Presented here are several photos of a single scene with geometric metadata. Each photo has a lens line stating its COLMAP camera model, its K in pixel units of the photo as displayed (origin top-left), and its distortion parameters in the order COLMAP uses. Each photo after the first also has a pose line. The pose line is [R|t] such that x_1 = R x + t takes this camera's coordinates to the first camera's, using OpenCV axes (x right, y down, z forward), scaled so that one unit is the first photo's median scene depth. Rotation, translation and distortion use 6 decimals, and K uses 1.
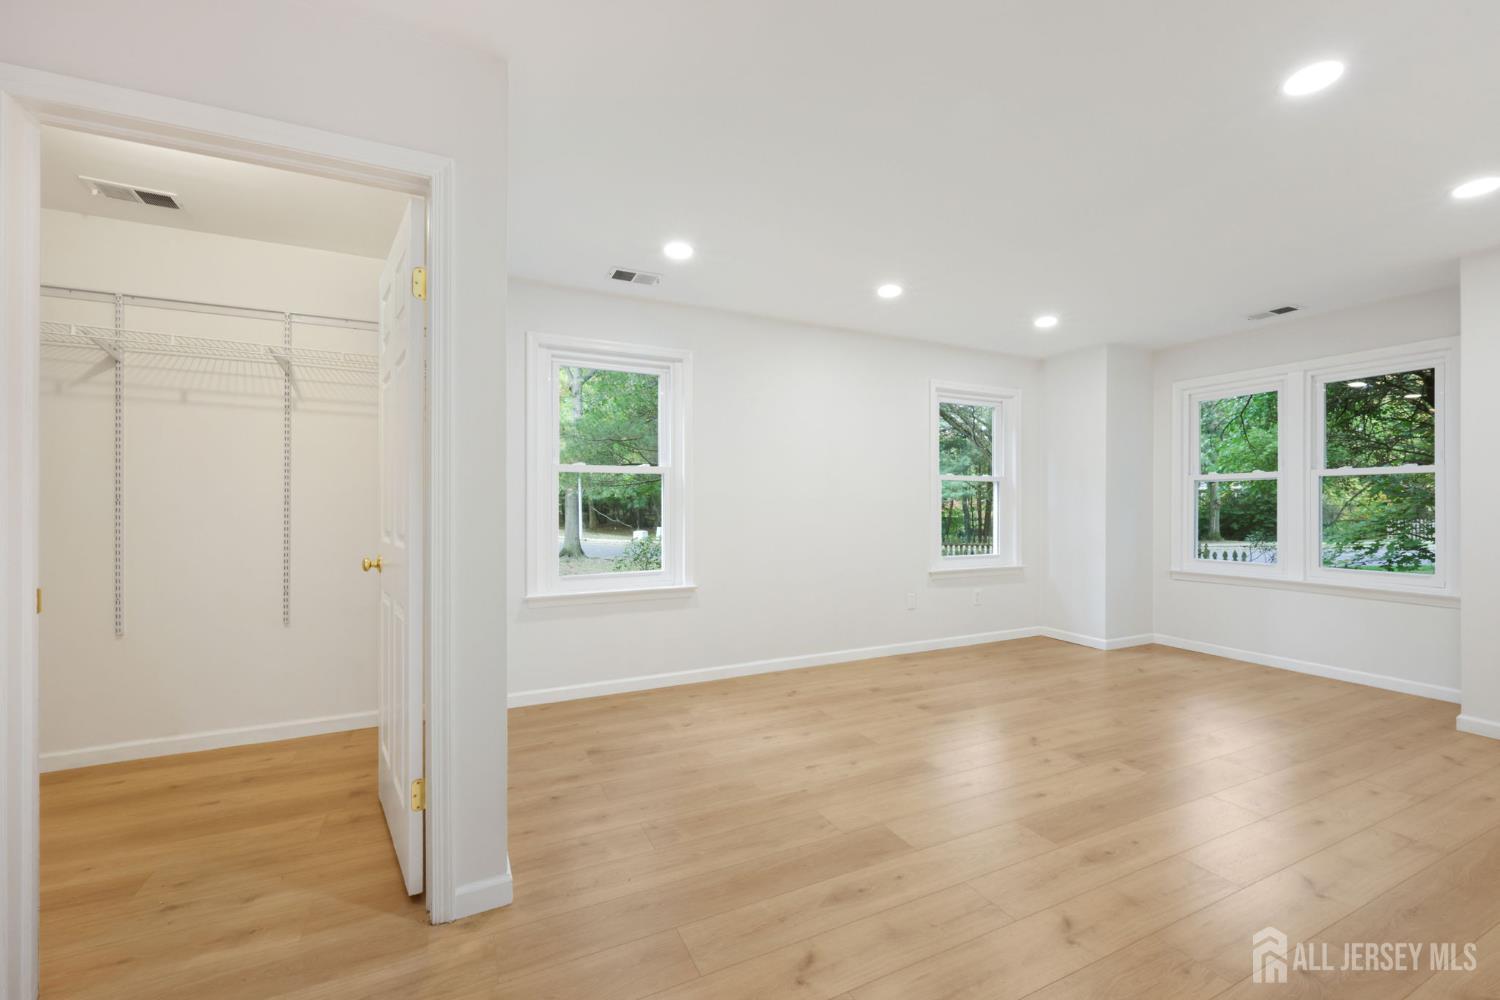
lens RADIAL K [[616.6, 0, 755.8], [0, 616.6, 504.3], [0, 0, 1]] dist [-0.002624, -0.000139]
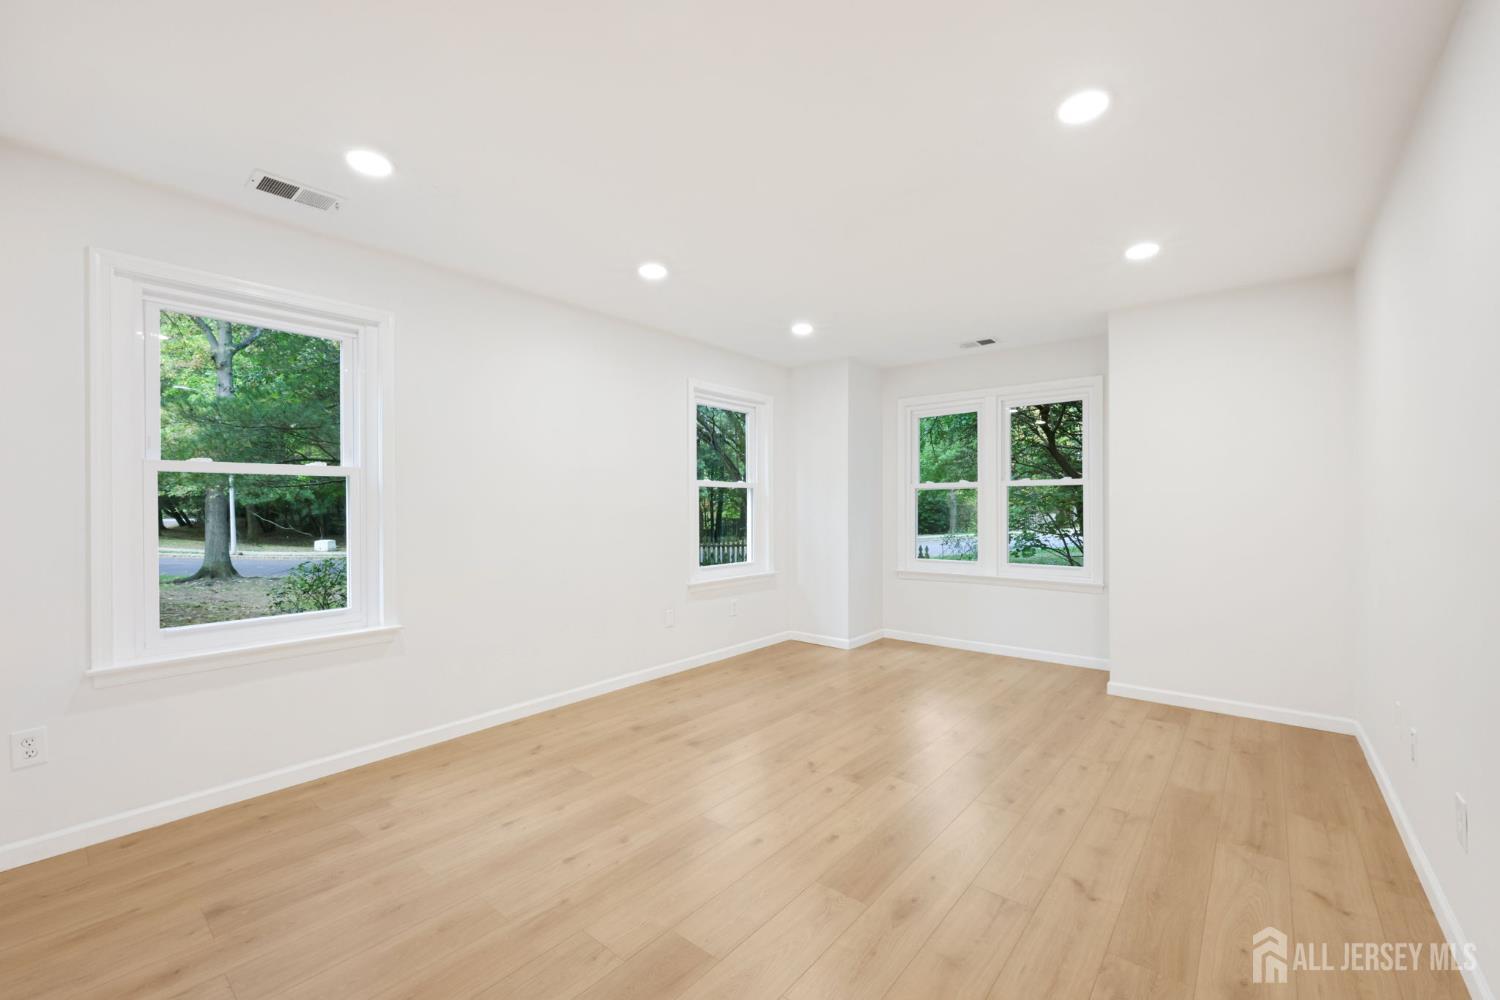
lens RADIAL K [[616.6, 0, 755.8], [0, 616.6, 504.3], [0, 0, 1]] dist [-0.002624, -0.000139]
pose [[0.911336, -0.003549, 0.411648, -0.009683], [0.004317, 0.999990, -0.000938, -0.012472], [-0.411641, 0.002632, 0.911342, 0.123736]]
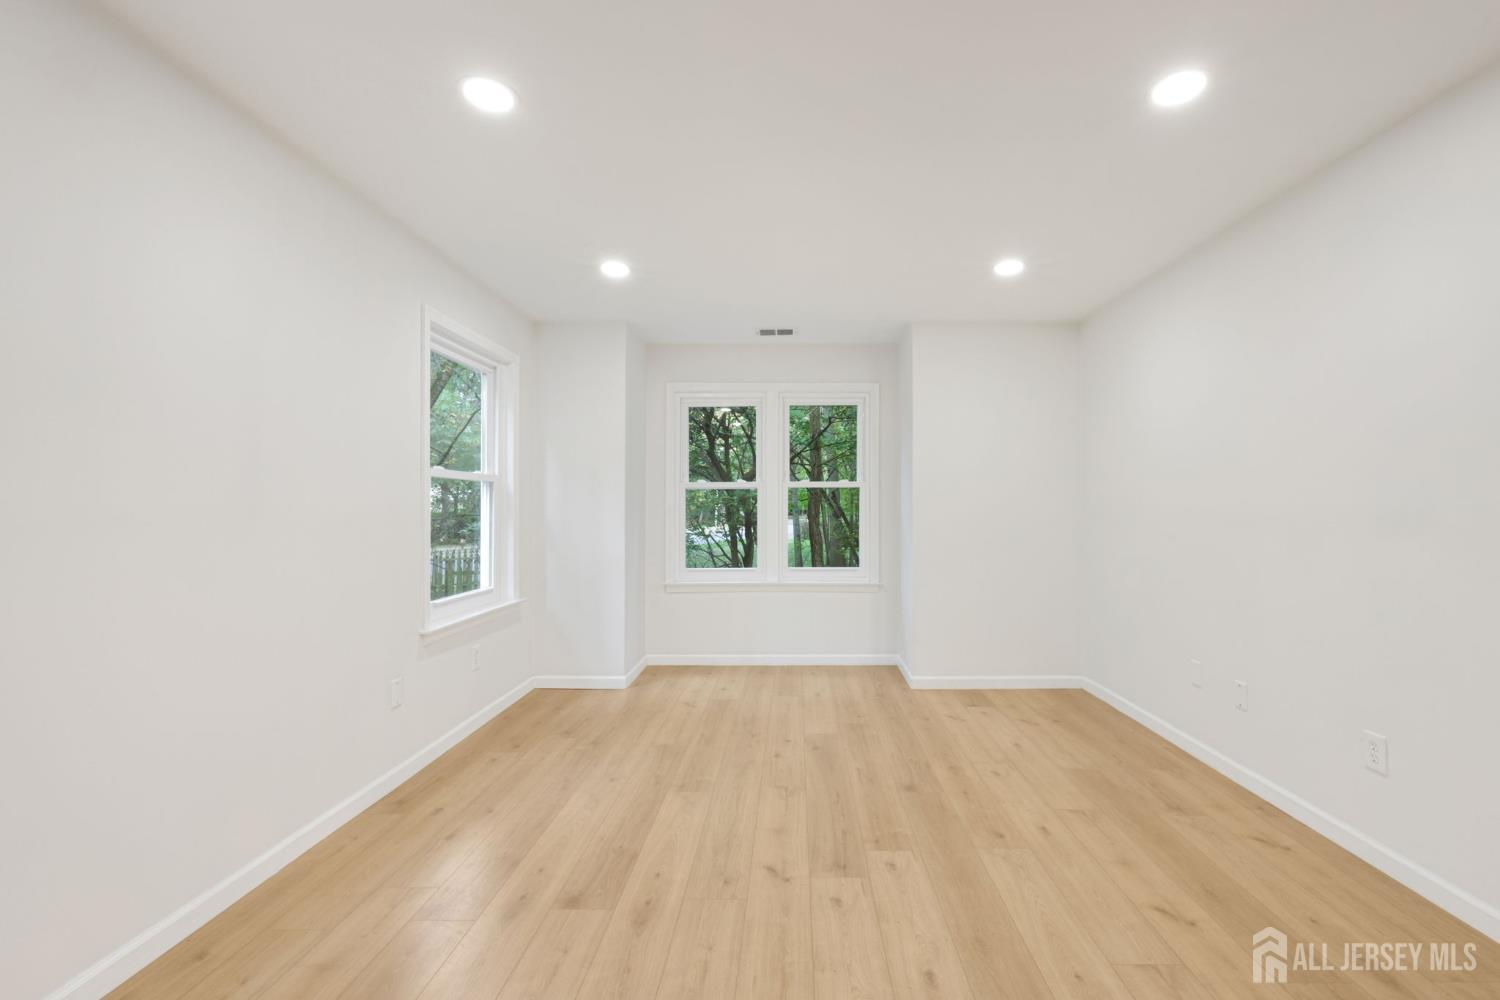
lens RADIAL K [[627.4, 0, 800.4], [0, 627.4, 504.0], [0, 0, 1]] dist [-0.000700, 0.000014]
pose [[0.438207, 0.003434, 0.898868, -0.109009], [0.000371, 0.999992, -0.004002, -0.011520], [-0.898874, 0.002087, 0.438202, 0.482257]]
